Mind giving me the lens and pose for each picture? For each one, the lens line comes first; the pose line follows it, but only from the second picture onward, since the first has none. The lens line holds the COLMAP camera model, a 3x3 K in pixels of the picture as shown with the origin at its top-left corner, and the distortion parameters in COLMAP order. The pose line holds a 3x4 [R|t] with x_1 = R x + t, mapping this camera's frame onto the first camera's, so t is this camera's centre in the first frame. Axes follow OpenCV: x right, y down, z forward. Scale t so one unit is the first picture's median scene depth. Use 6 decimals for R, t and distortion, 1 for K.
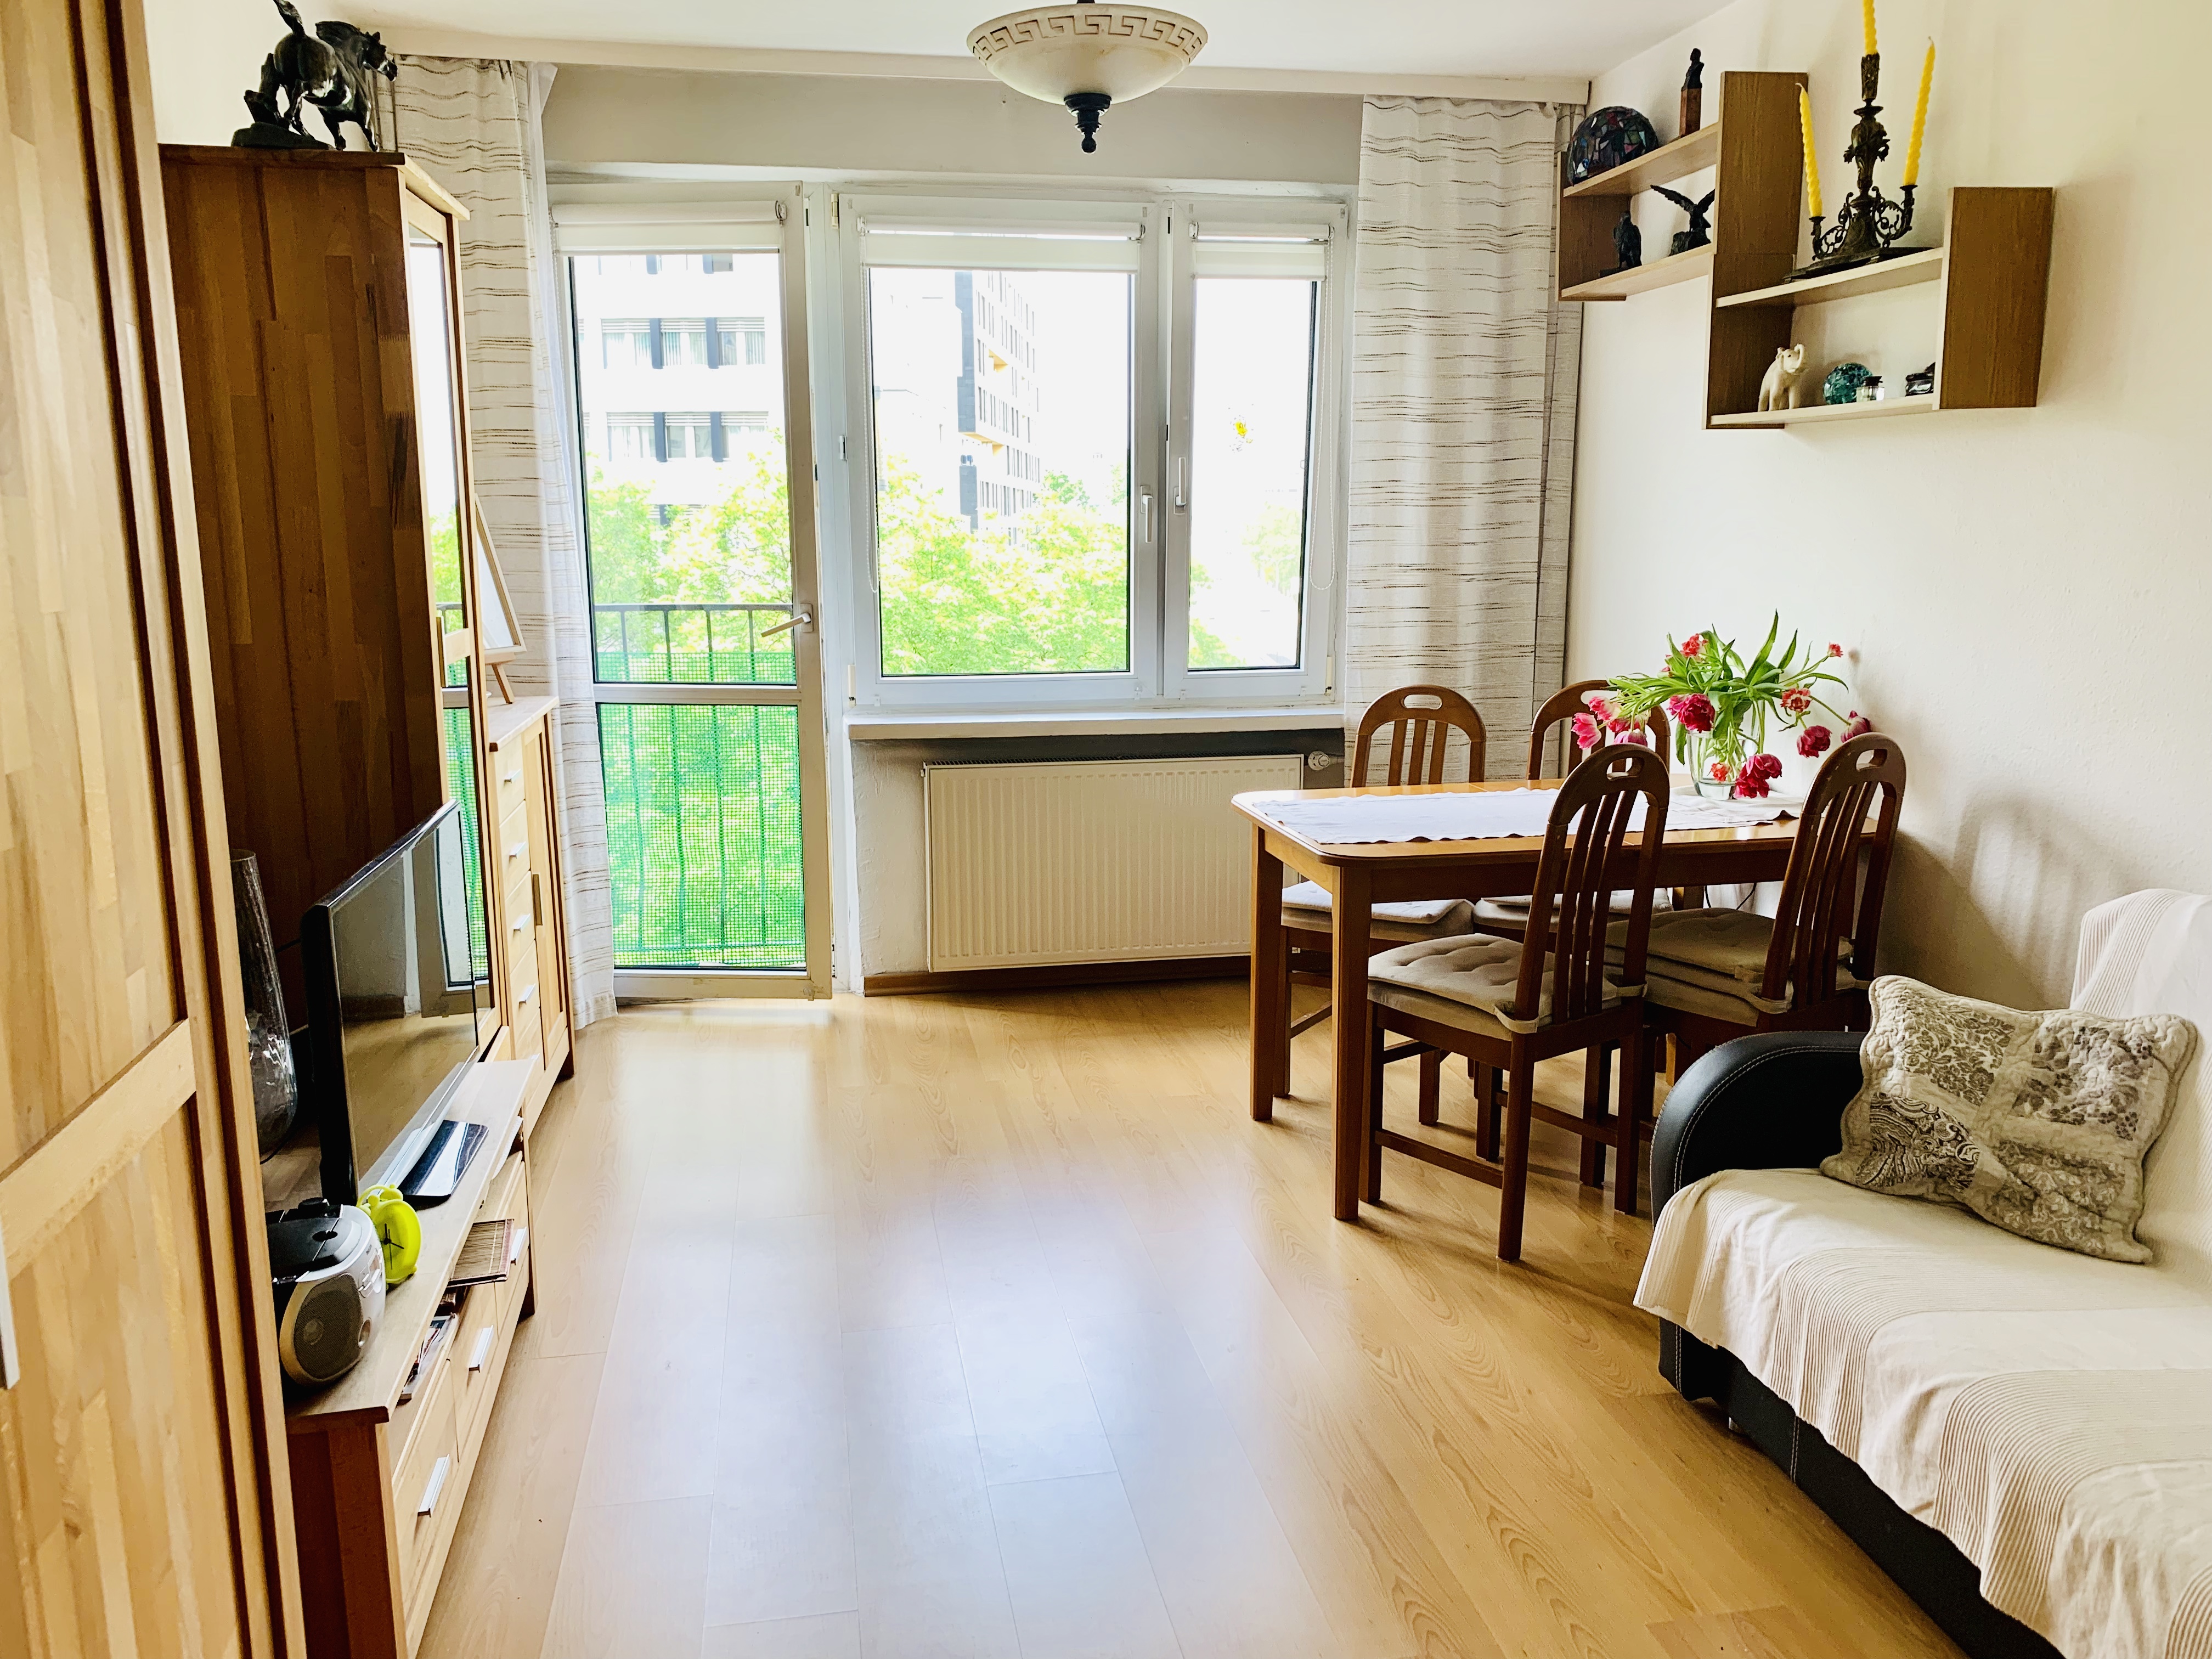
lens RADIAL K [[1677.1, 0, 1107.8], [0, 1677.1, 844.8], [0, 0, 1]] dist [0.026075, -0.042837]
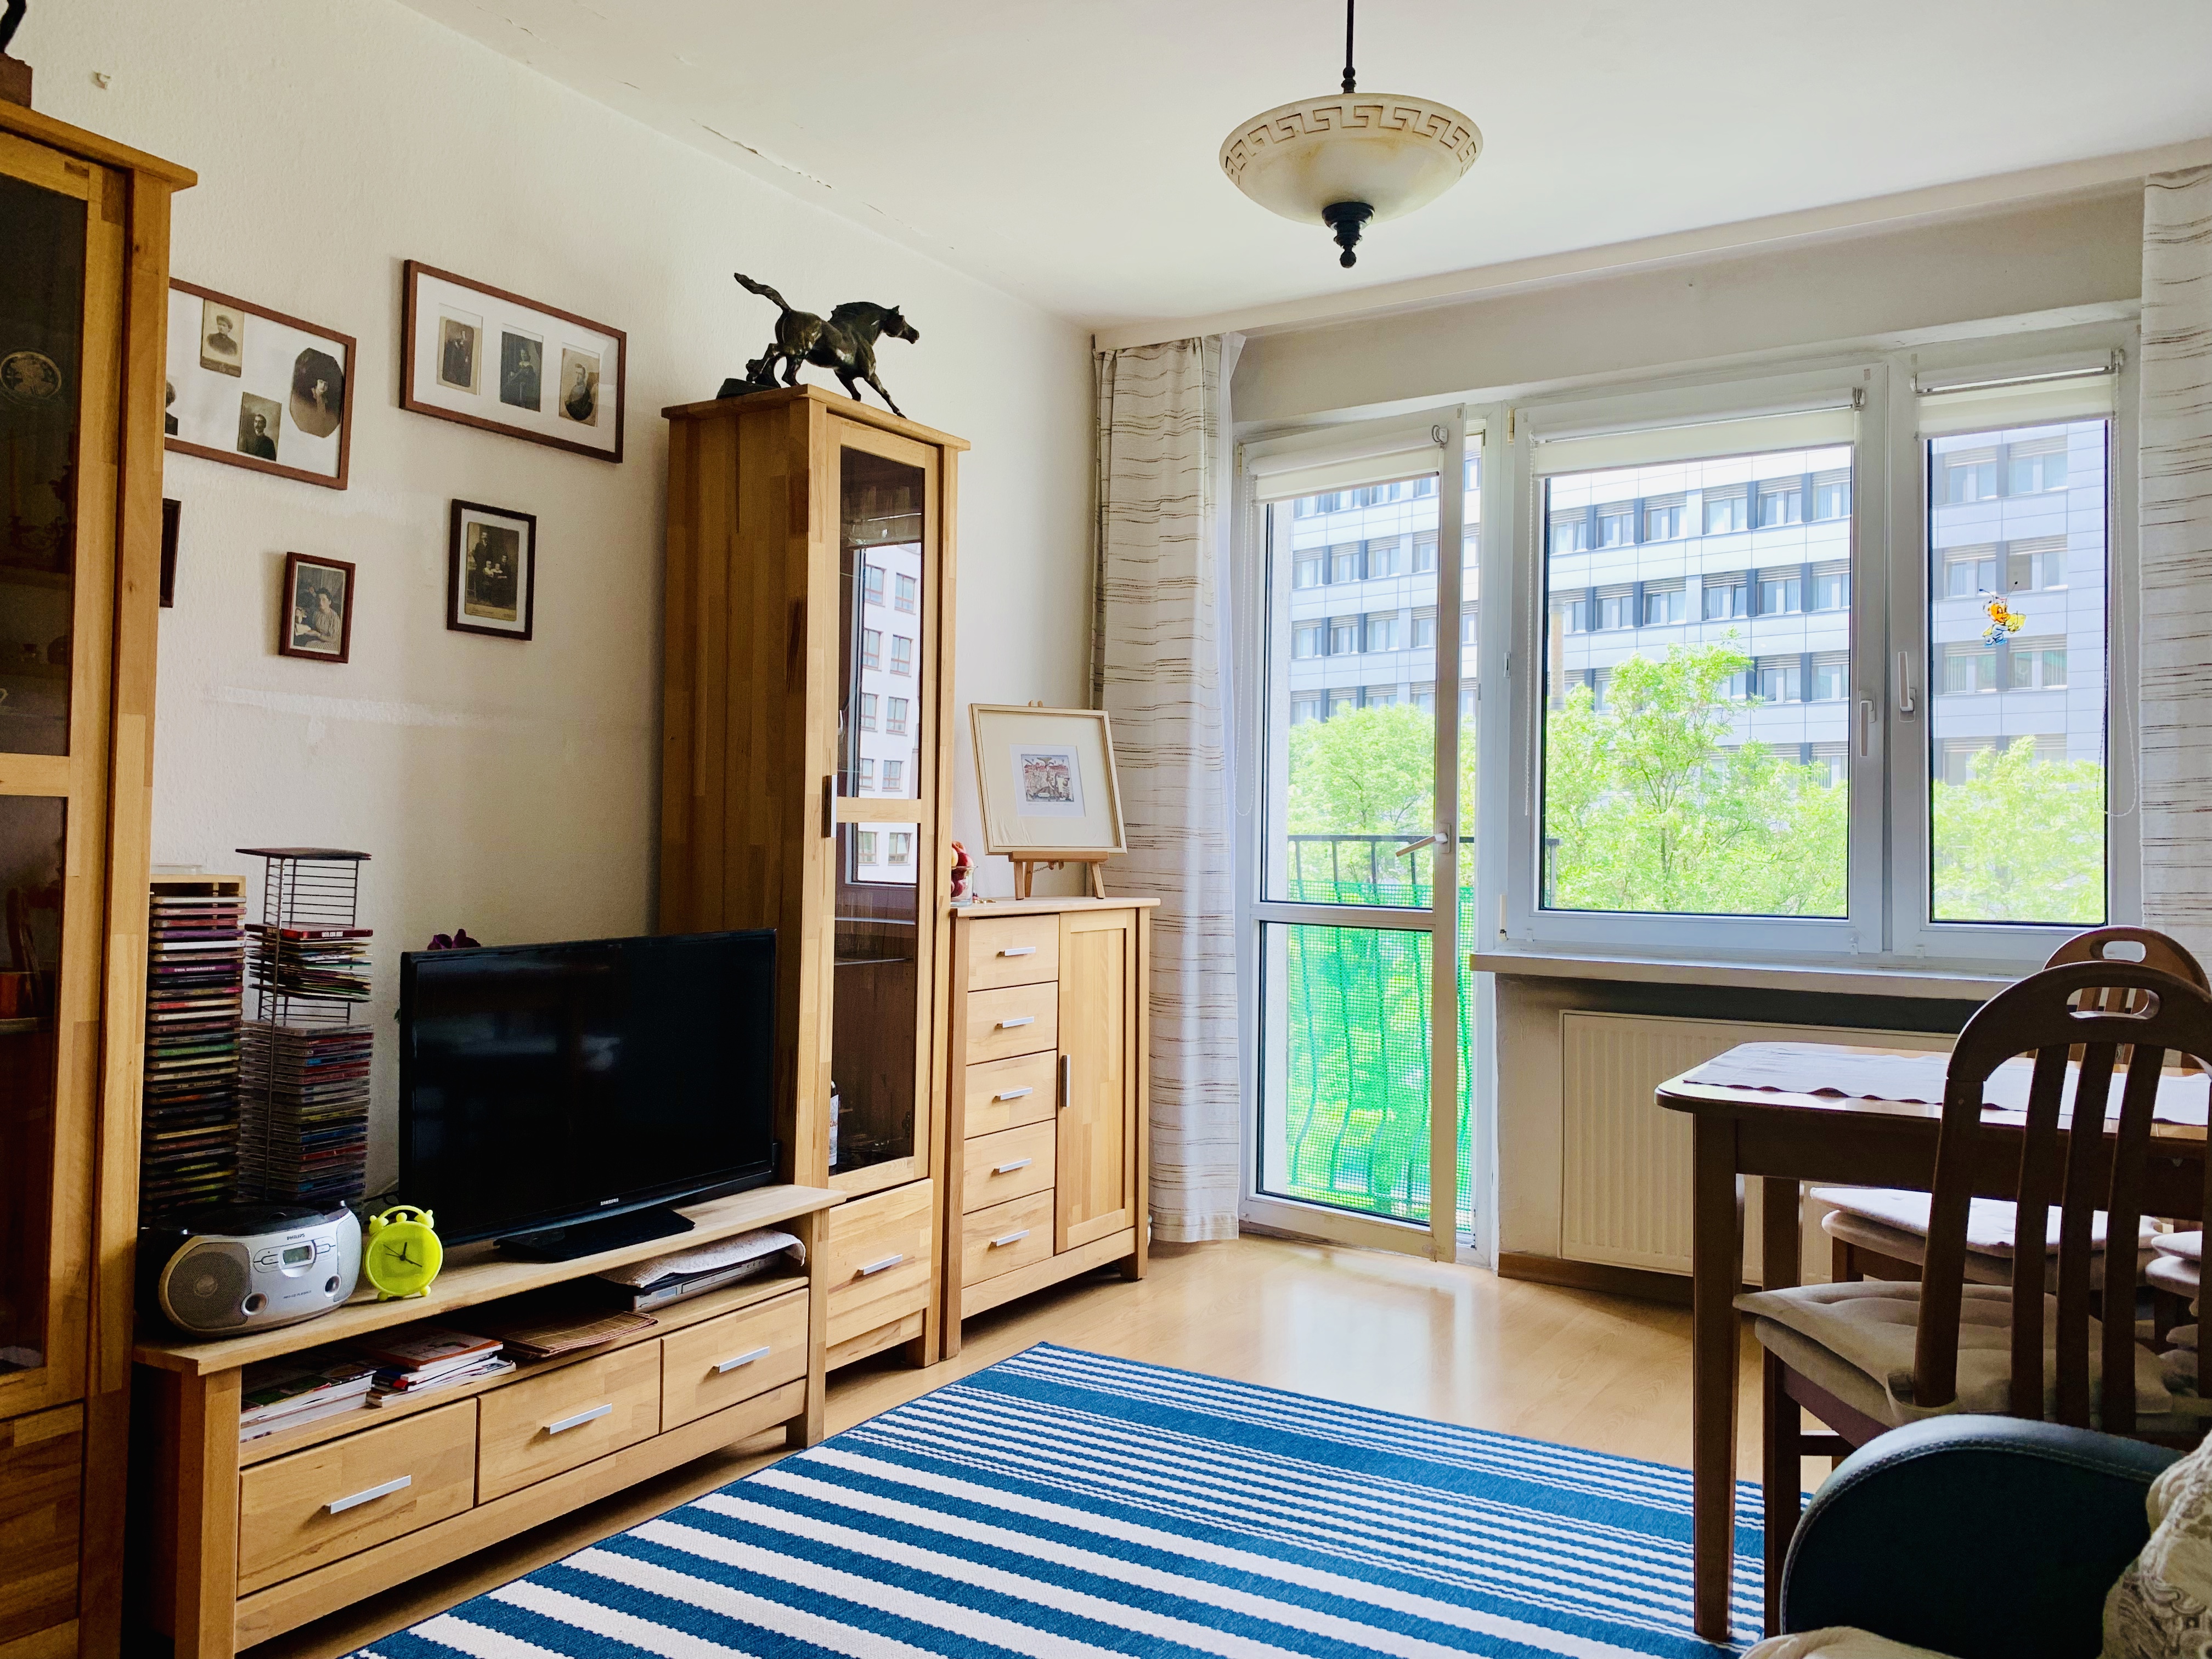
lens RADIAL K [[1677.1, 0, 1103.7], [0, 1677.1, 808.8], [0, 0, 1]] dist [0.026075, -0.042837]
pose [[0.742108, -0.002666, -0.670276, 0.346803], [-0.142813, 0.976402, -0.162001, 0.030032], [0.654890, 0.215947, 0.724214, 0.217423]]
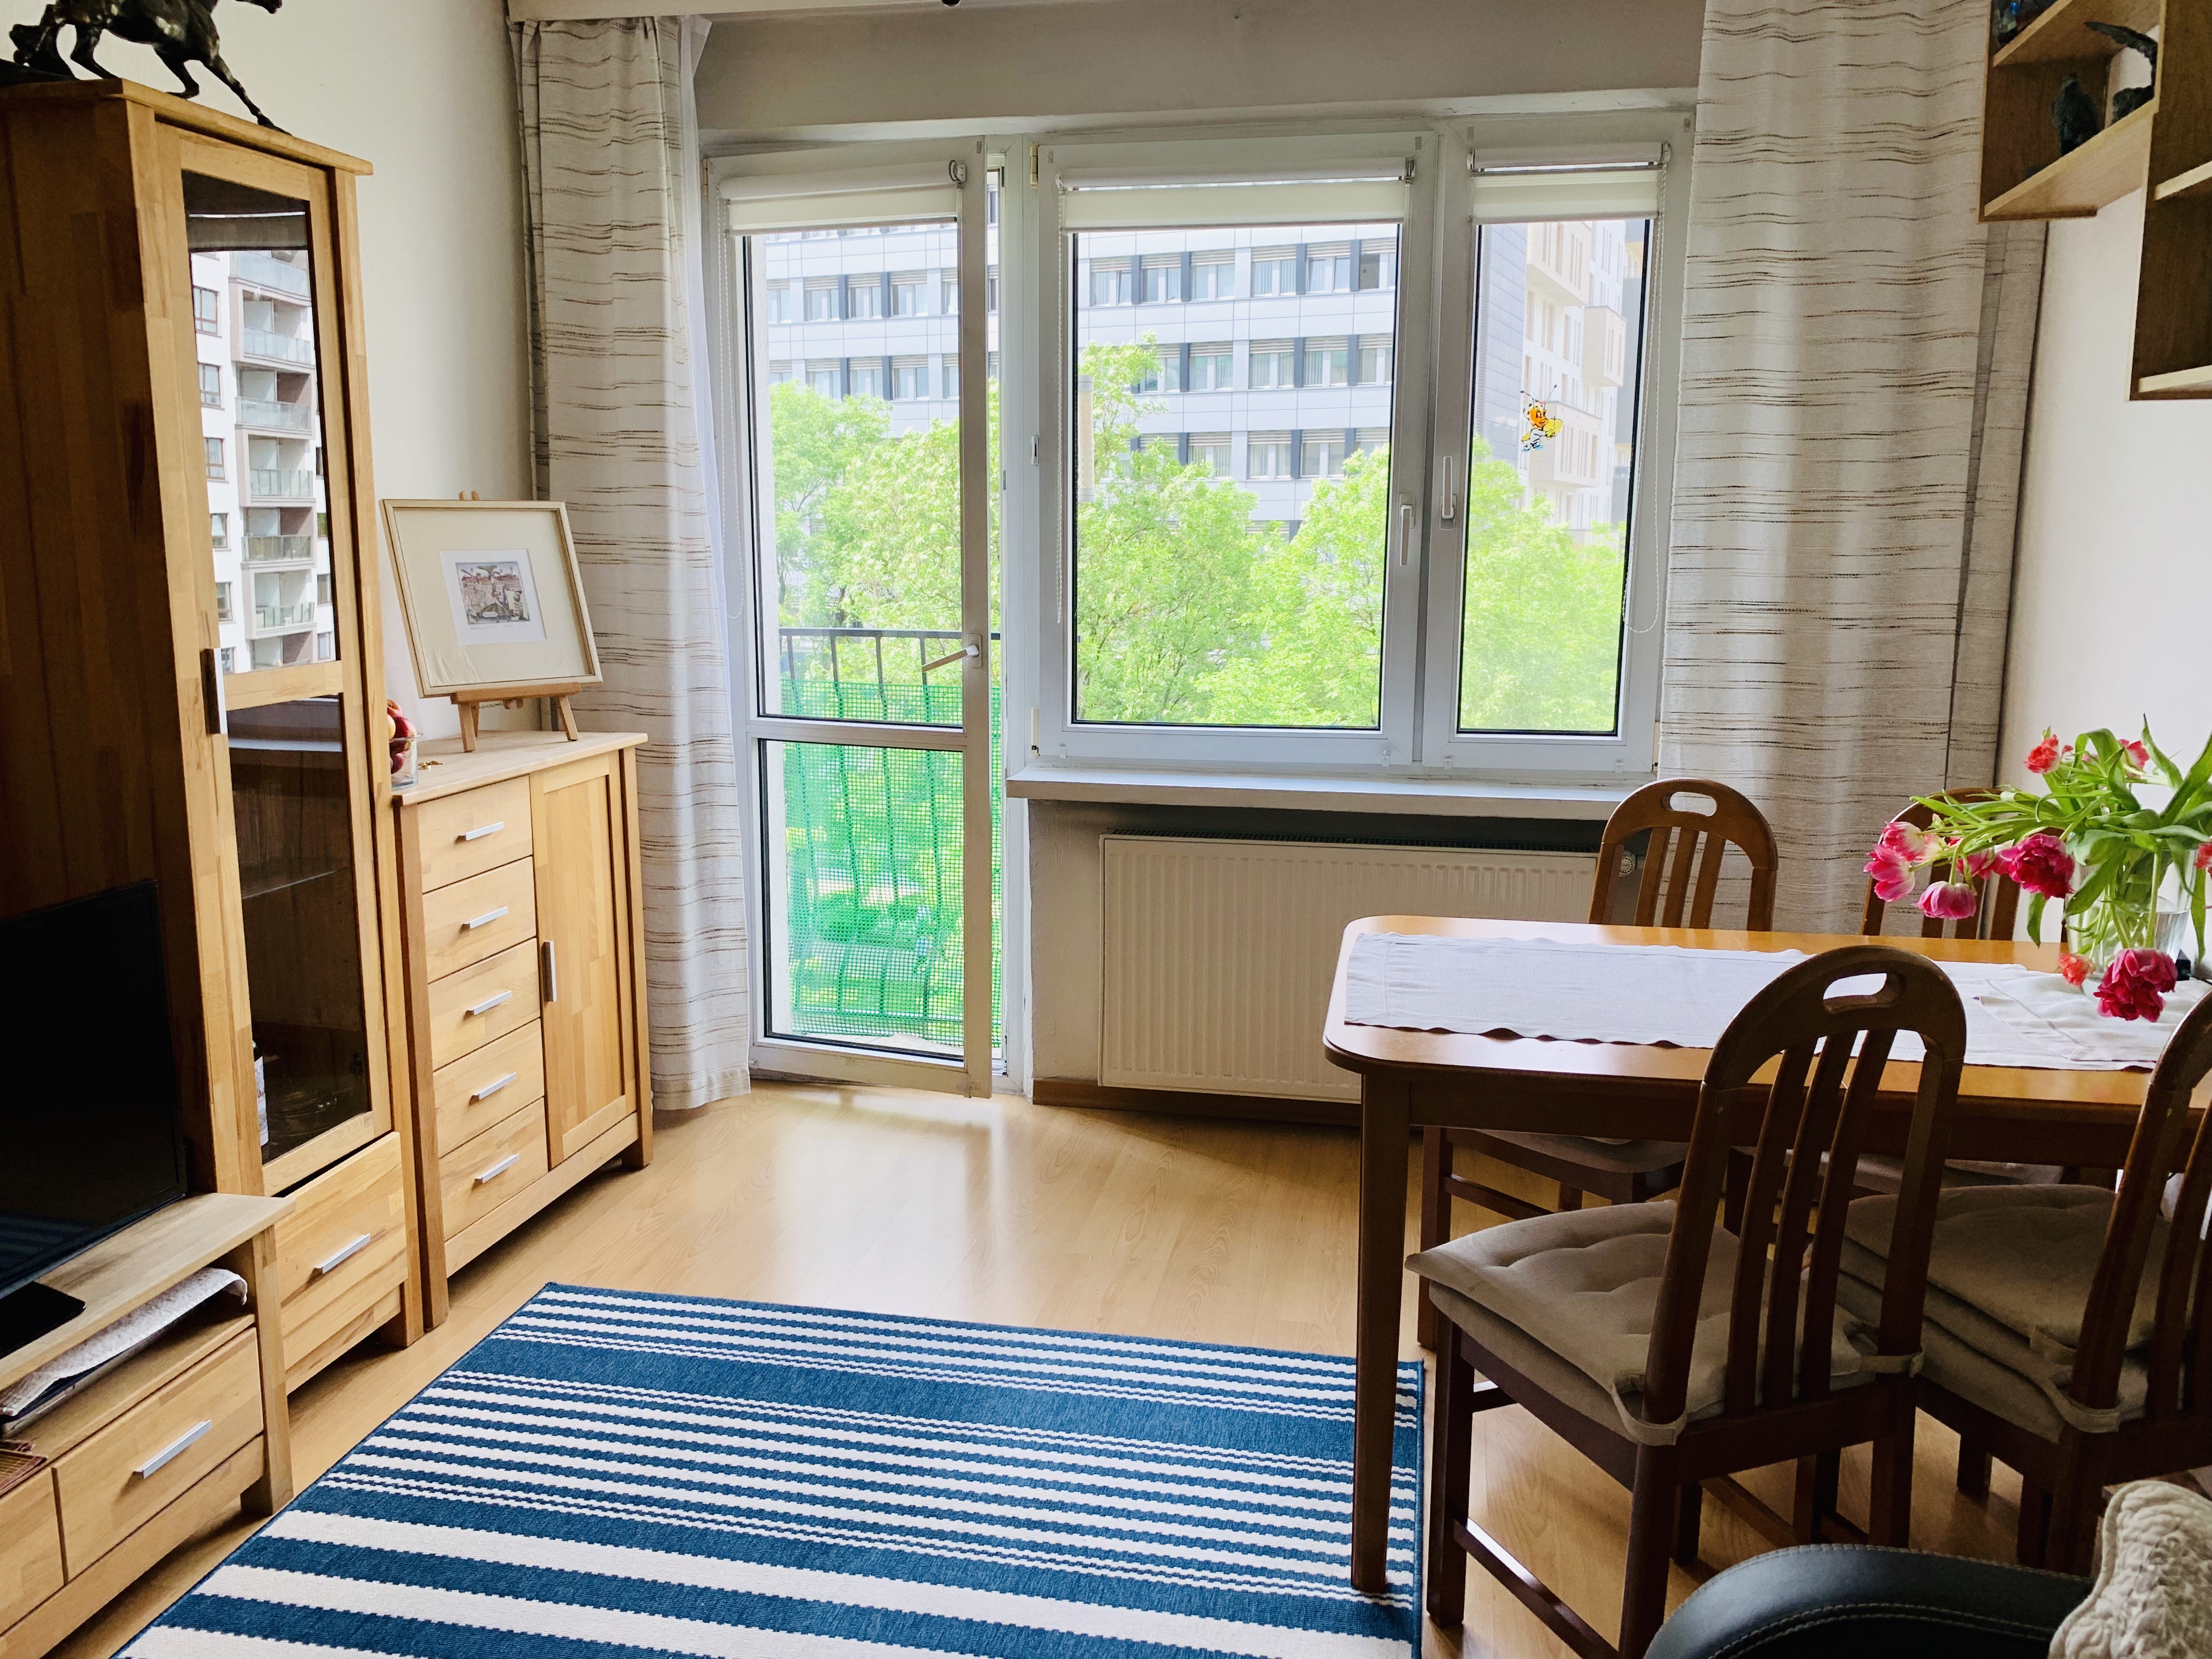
lens RADIAL K [[1677.1, 0, 1123.1], [0, 1677.1, 810.1], [0, 0, 1]] dist [0.026075, -0.042837]
pose [[0.932518, 0.066278, -0.354988, 0.219292], [-0.076379, 0.996973, -0.014498, -0.055664], [0.352953, 0.040633, 0.934758, 0.276886]]
